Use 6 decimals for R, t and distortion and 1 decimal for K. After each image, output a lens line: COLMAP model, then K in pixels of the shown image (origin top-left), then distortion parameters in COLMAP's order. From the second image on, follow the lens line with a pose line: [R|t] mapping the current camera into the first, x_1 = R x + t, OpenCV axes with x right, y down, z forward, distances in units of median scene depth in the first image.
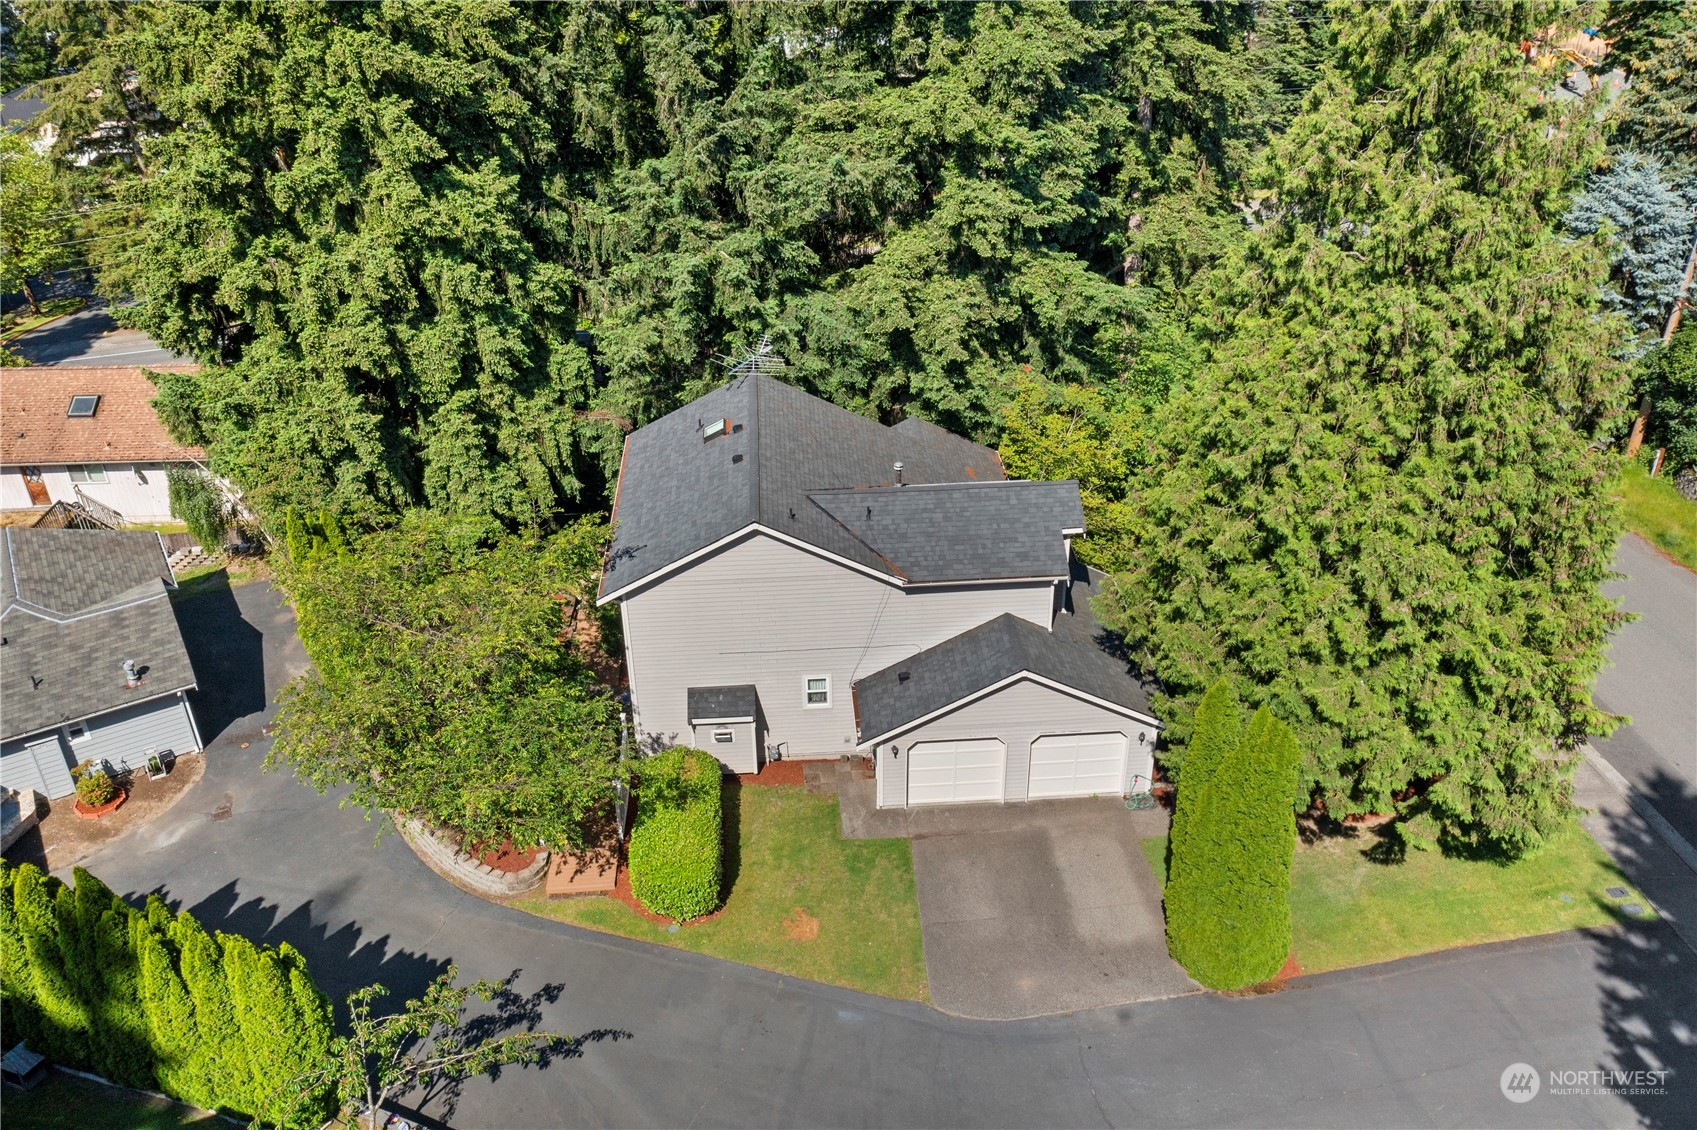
lens RADIAL K [[1373.2, 0, 849.2], [0, 1373.2, 565.3], [0, 0, 1]] dist [-0.002821, -0.000034]
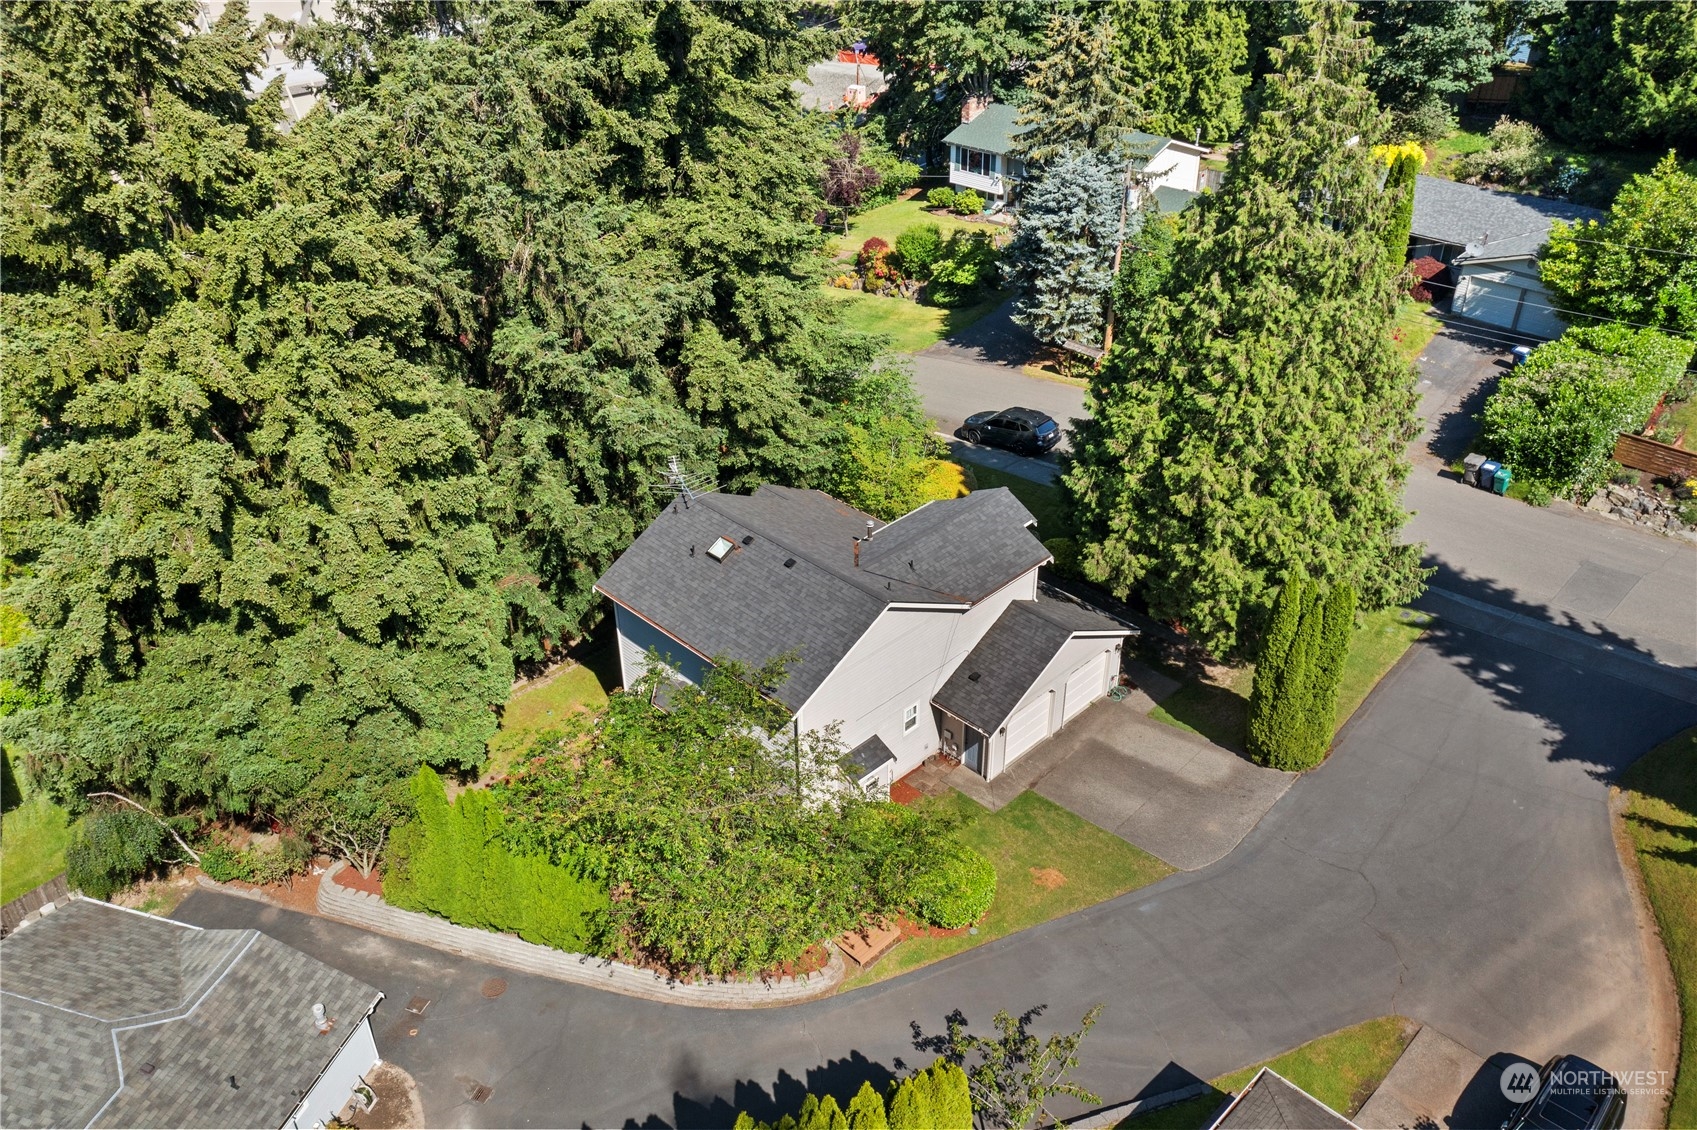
lens RADIAL K [[1373.2, 0, 848.4], [0, 1373.2, 564.9], [0, 0, 1]] dist [-0.002821, -0.000034]
pose [[0.748976, -0.349039, 0.563211, -0.780856], [0.336100, 0.932665, 0.131044, -0.236592], [-0.571026, 0.091146, 0.815856, 0.032458]]
